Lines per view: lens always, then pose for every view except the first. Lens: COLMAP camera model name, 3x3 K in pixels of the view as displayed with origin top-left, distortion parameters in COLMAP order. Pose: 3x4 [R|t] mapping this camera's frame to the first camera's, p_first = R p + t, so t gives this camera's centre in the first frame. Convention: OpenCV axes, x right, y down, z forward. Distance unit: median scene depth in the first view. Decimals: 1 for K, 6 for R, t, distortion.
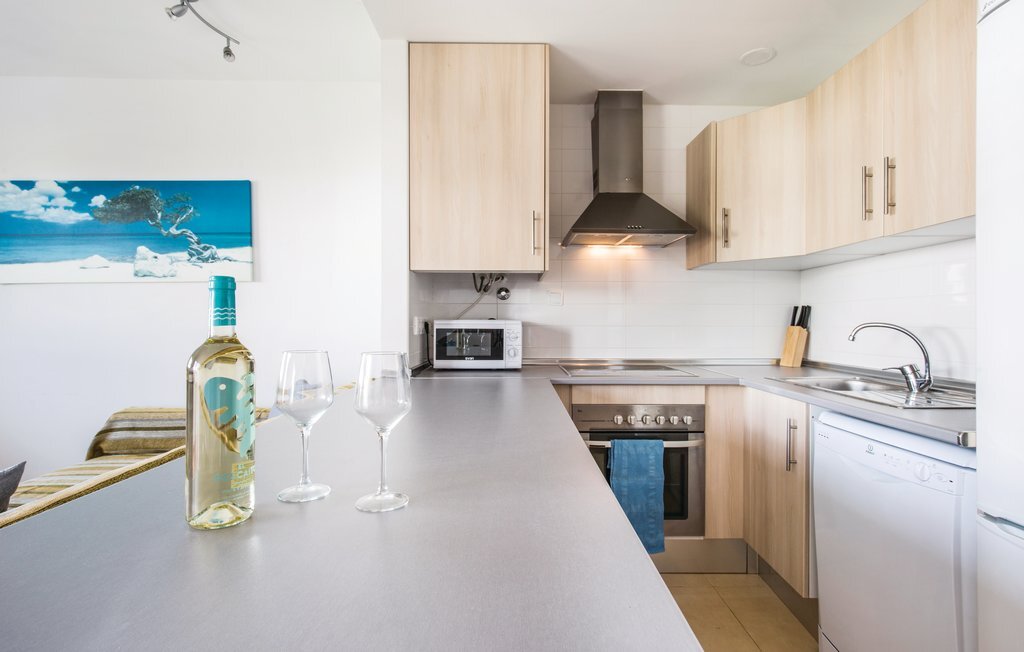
lens RADIAL K [[500.1, 0, 512.0], [0, 500.1, 326.0], [0, 0, 1]] dist [0.005878, 0.000235]
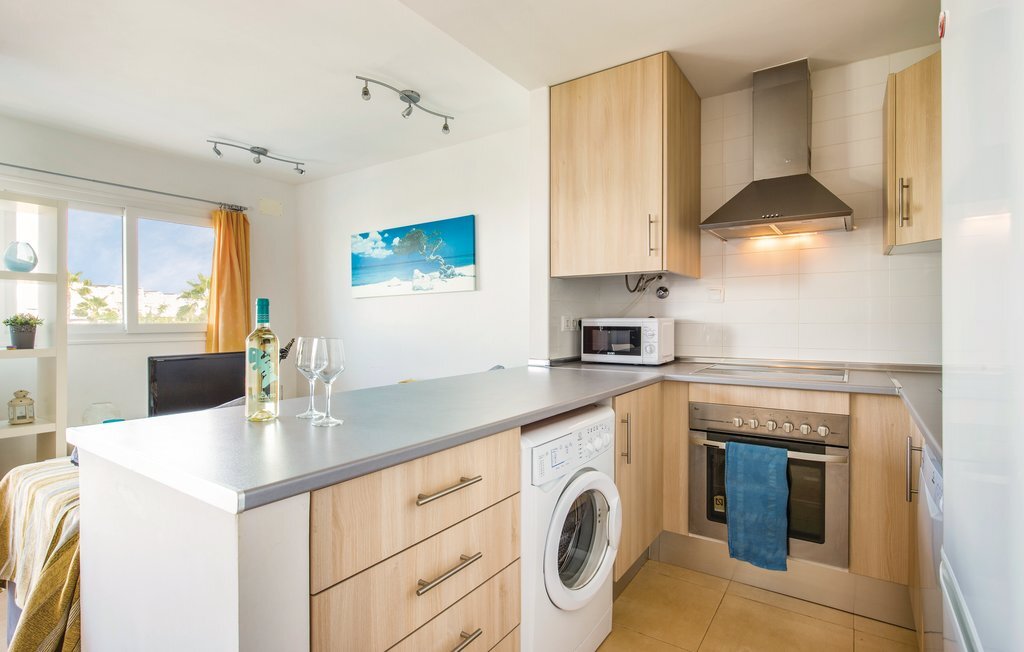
lens RADIAL K [[495.7, 0, 518.0], [0, 495.7, 324.9], [0, 0, 1]] dist [0.000504, 0.000042]
pose [[0.820459, 0.000062, -0.571706, 0.371299], [0.000307, 1.000000, 0.000548, 0.001660], [0.571706, -0.000625, 0.820459, -0.013857]]
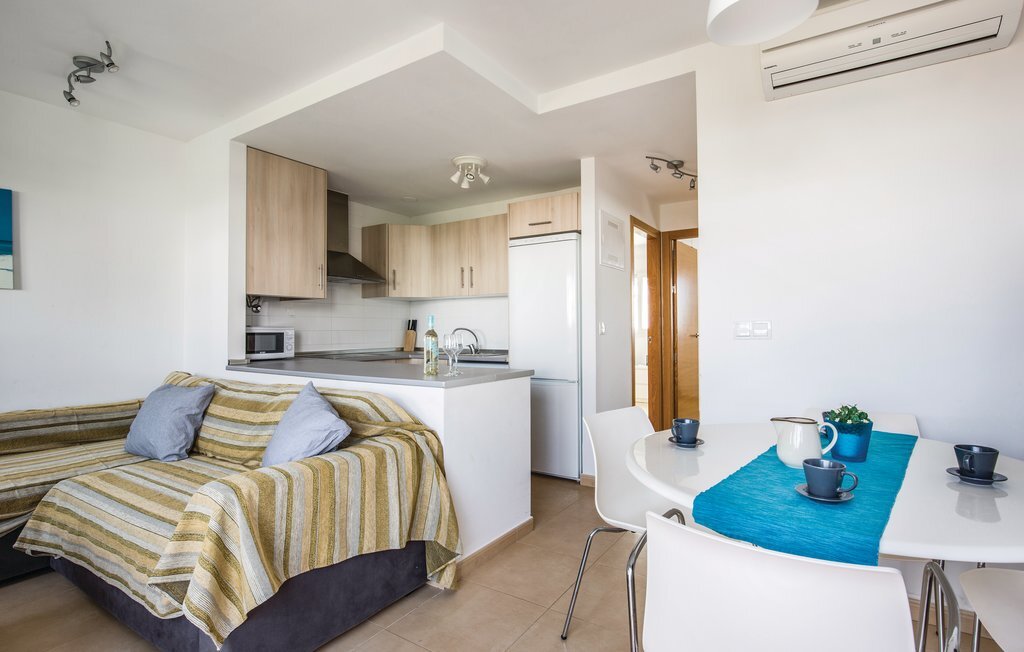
lens RADIAL K [[495.7, 0, 518.0], [0, 495.7, 324.9], [0, 0, 1]] dist [0.000504, 0.000042]
pose [[0.556762, 0.003016, 0.830667, -0.895384], [0.011091, 0.999877, -0.011064, 0.007070], [-0.830598, 0.015372, 0.556660, -0.467573]]
